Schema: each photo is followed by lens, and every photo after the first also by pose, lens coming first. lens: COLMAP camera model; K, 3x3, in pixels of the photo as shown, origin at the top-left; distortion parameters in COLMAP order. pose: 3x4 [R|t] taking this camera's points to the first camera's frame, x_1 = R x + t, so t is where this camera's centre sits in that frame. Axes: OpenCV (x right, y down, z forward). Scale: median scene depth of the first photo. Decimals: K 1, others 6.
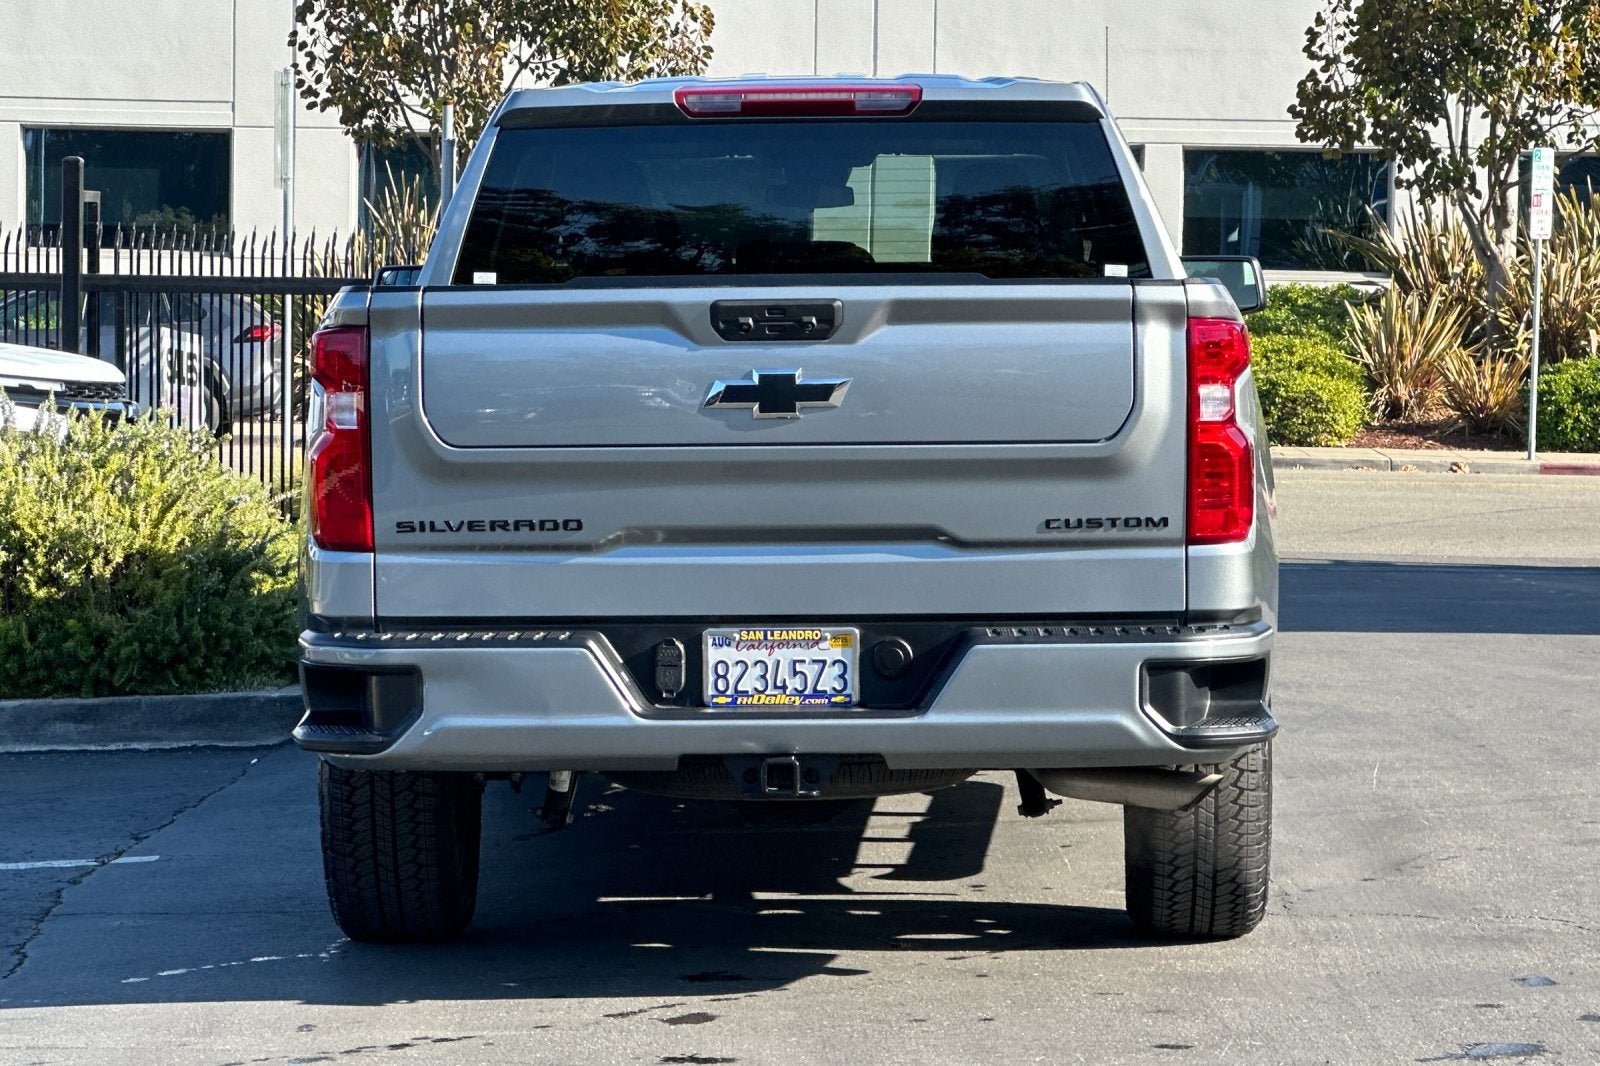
lens RADIAL K [[4409.8, 0, 800.0], [0, 4409.8, 533.0], [0, 0, 1]] dist [-0.145113, -0.393907]
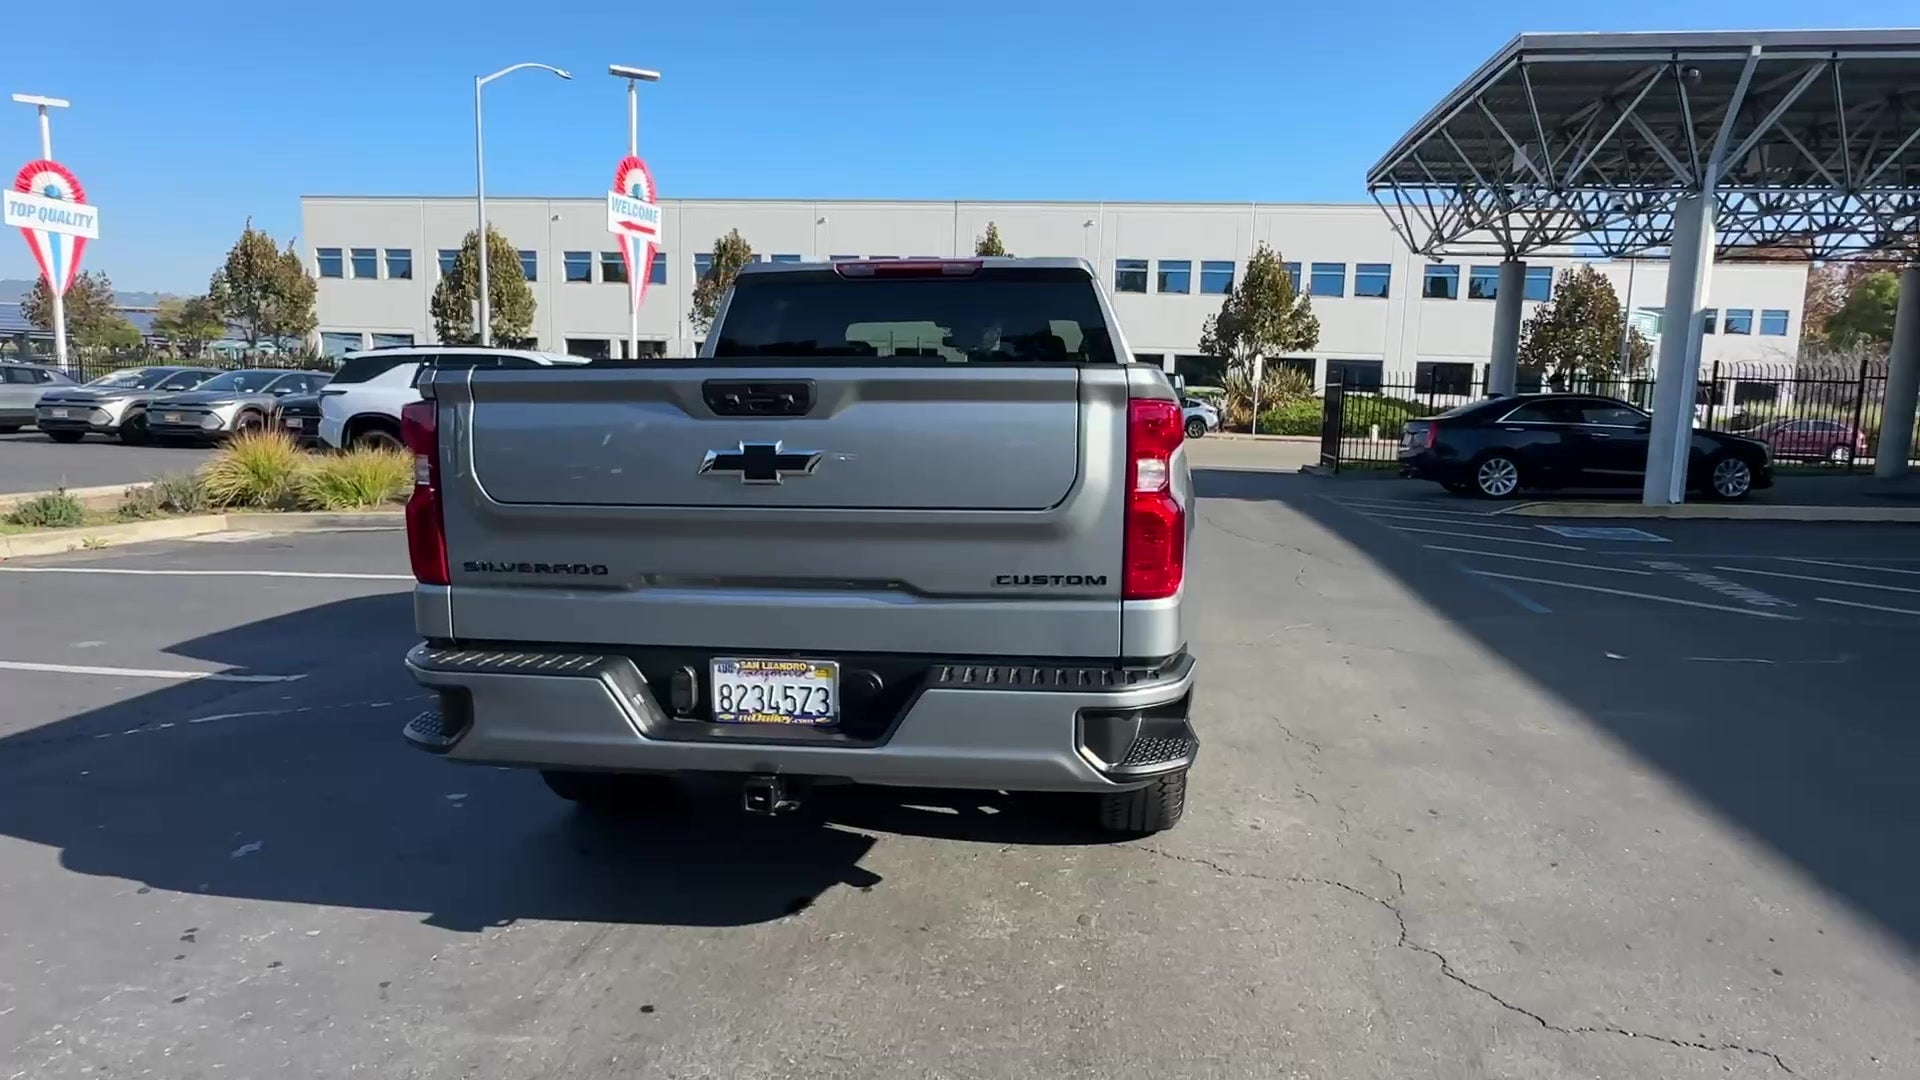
lens RADIAL K [[1039.4, 0, 960.0], [0, 1039.4, 540.0], [0, 0, 1]] dist [0.001055, 0.000230]
pose [[0.994667, 0.023018, -0.100539, 0.072742], [-0.014033, 0.995917, 0.089182, -0.036025], [0.102181, -0.087295, 0.990928, 0.731414]]
